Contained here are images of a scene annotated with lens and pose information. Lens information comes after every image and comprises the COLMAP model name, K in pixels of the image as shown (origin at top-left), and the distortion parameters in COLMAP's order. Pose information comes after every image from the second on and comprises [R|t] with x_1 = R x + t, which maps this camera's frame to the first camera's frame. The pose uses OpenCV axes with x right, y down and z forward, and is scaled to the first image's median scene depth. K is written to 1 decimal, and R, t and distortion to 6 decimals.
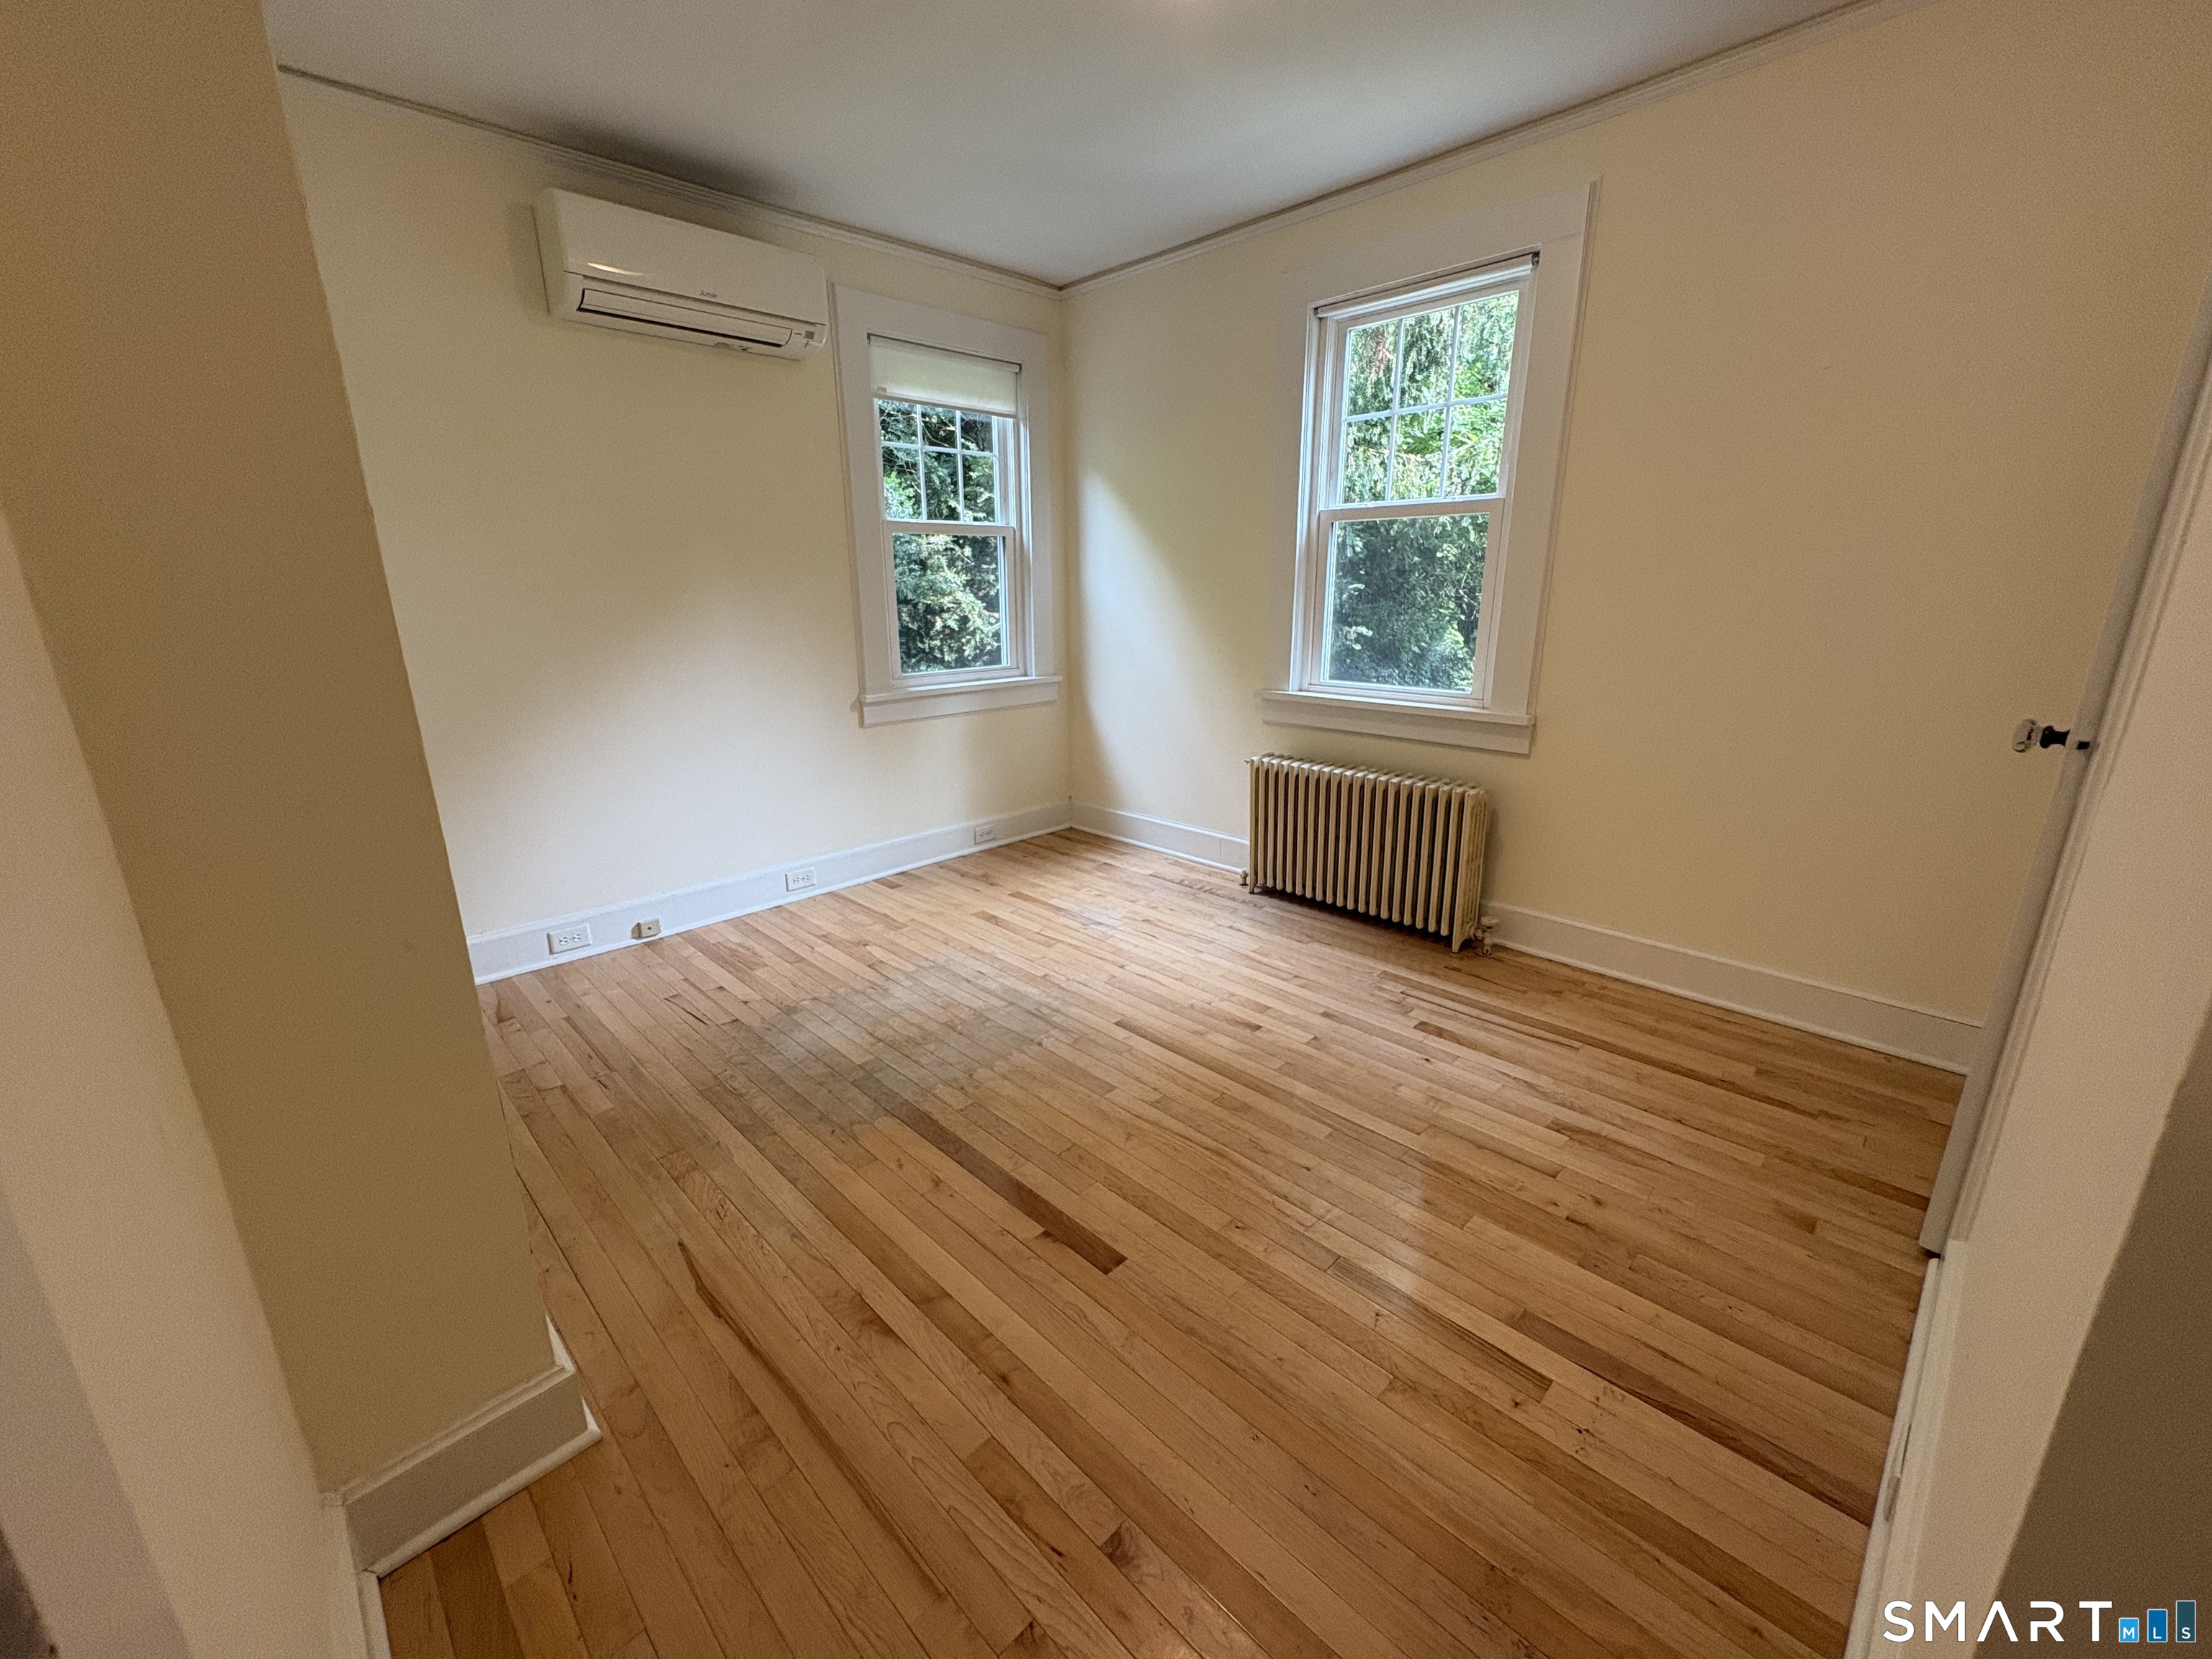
lens RADIAL K [[882.0, 0, 1109.9], [0, 882.0, 831.6], [0, 0, 1]] dist [0.000055, 0.000580]
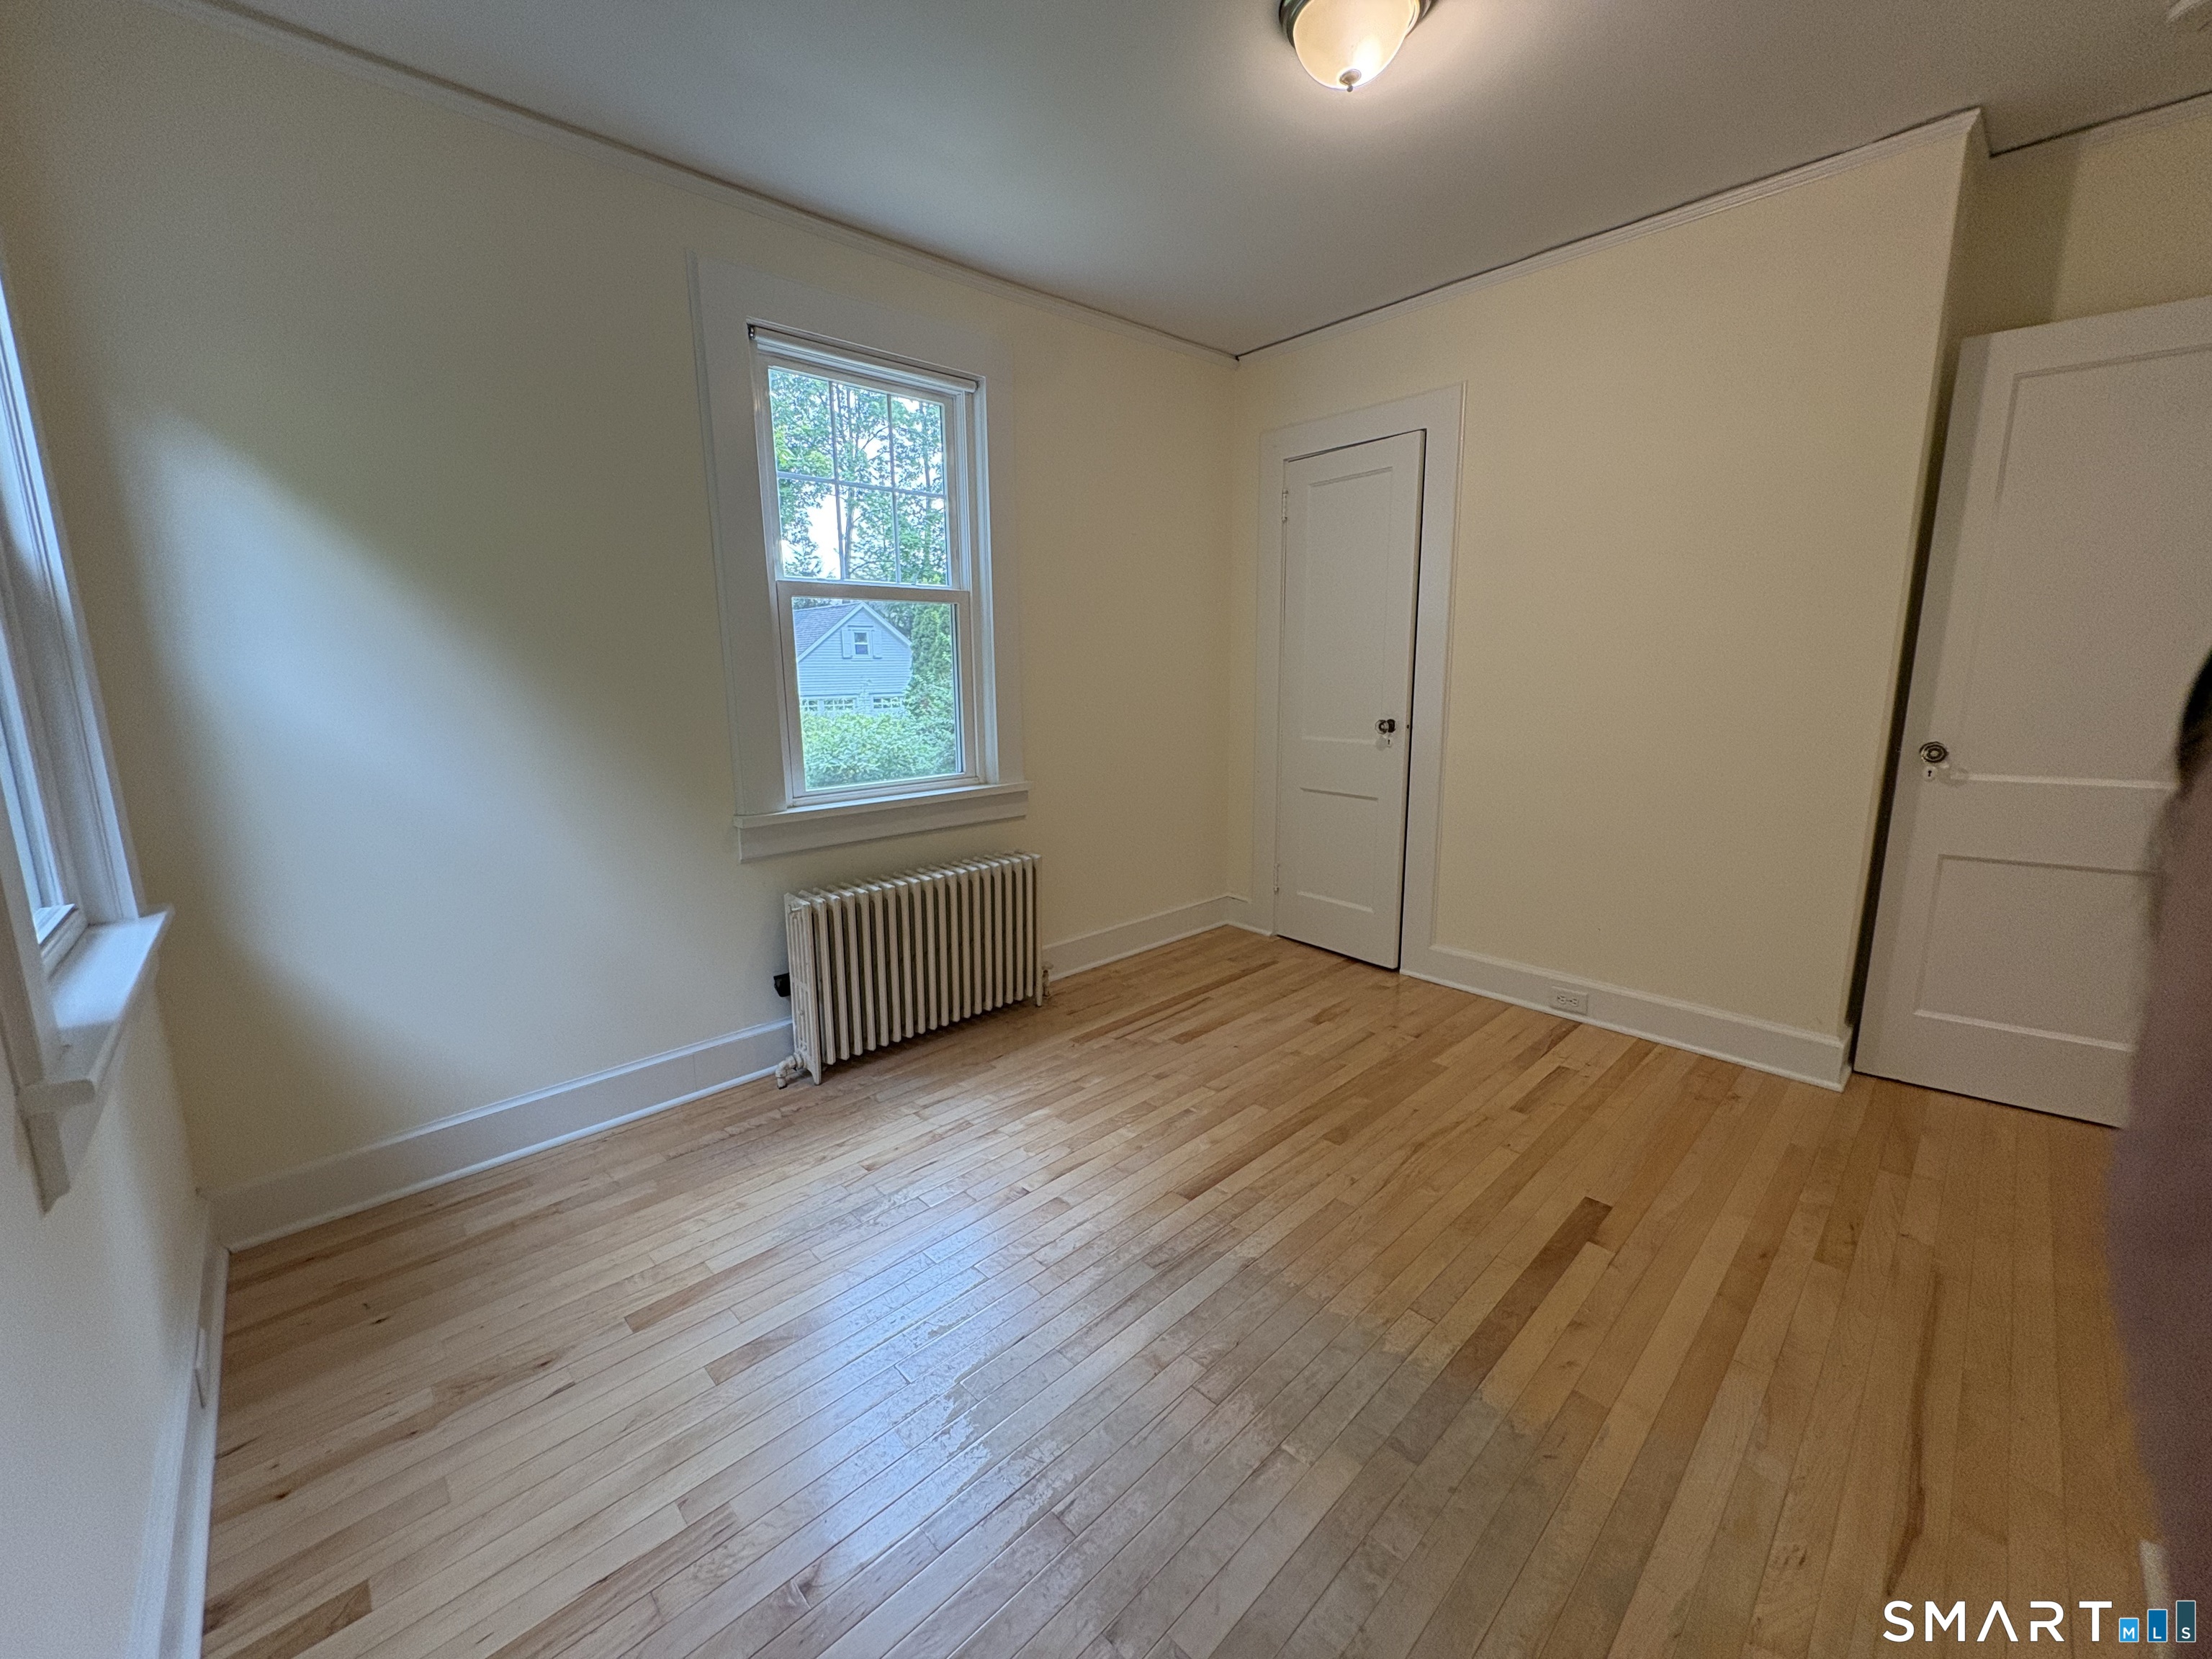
lens RADIAL K [[882.0, 0, 1094.8], [0, 882.0, 831.8], [0, 0, 1]] dist [0.000055, 0.000580]
pose [[0.021813, -0.174132, 0.984481, -0.757435], [0.289953, 0.943494, 0.160458, -0.261139], [-0.956792, 0.281953, 0.071070, 0.974577]]
